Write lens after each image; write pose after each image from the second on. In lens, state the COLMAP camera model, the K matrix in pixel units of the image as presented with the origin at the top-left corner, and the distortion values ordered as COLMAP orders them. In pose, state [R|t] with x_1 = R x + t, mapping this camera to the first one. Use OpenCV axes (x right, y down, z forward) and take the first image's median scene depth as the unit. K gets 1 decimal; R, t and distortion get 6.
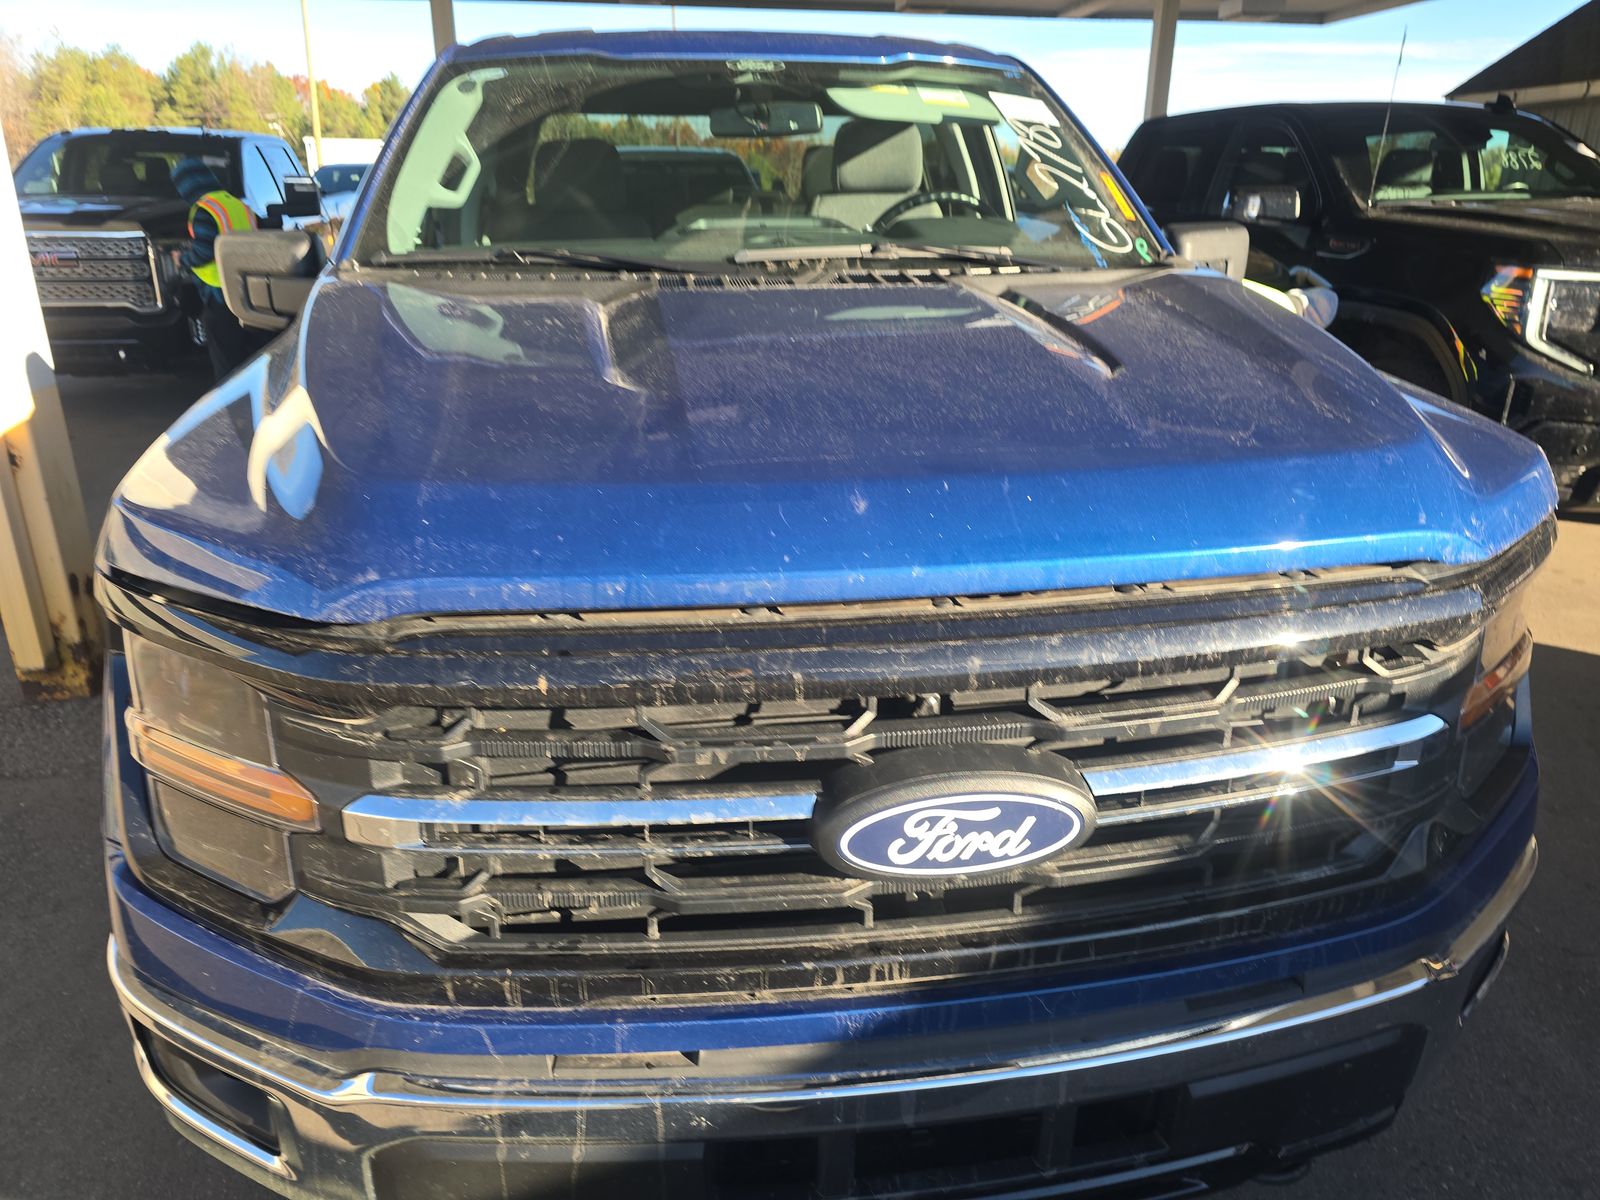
lens RADIAL K [[1069.7, 0, 798.7], [0, 1069.7, 594.8], [0, 0, 1]] dist [0.049195, -0.047530]
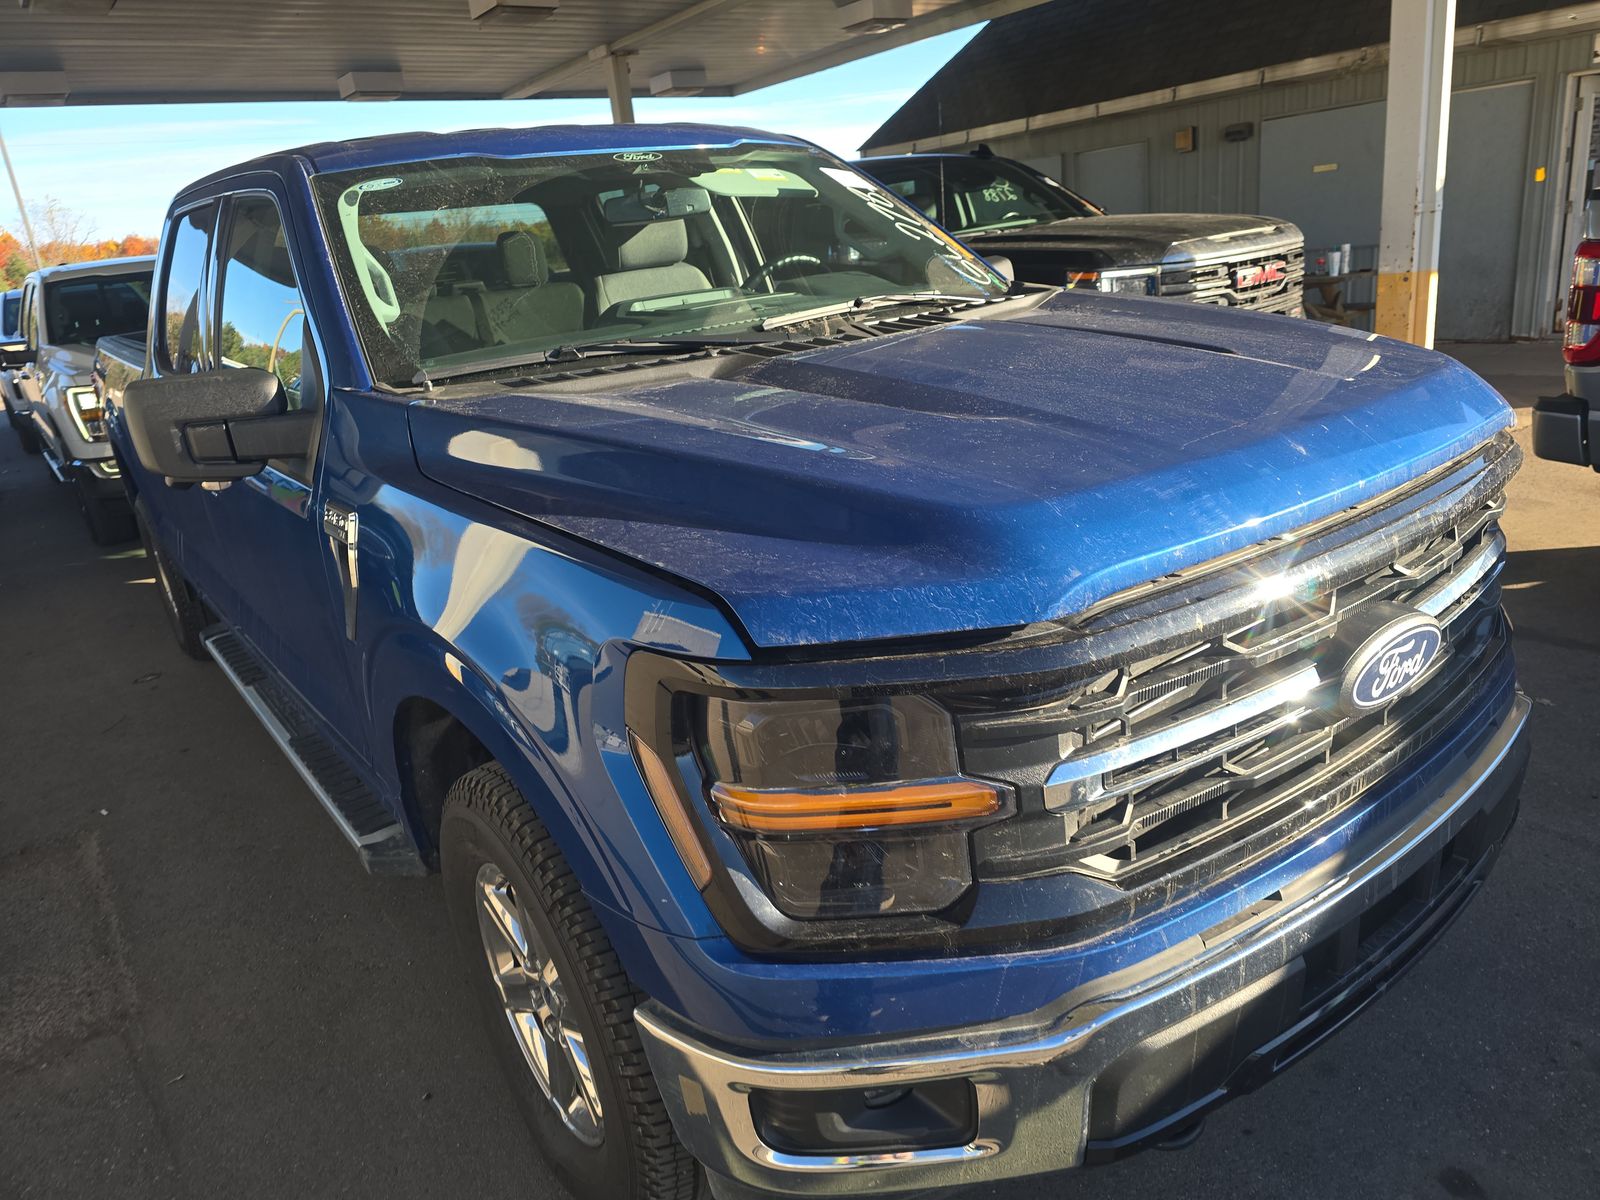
lens RADIAL K [[1069.7, 0, 801.9], [0, 1069.7, 607.0], [0, 0, 1]] dist [0.049195, -0.047530]
pose [[0.875546, -0.242819, 0.417683, -1.031093], [0.263083, 0.964728, 0.009368, -0.064214], [-0.405225, 0.101683, 0.908545, 0.021091]]
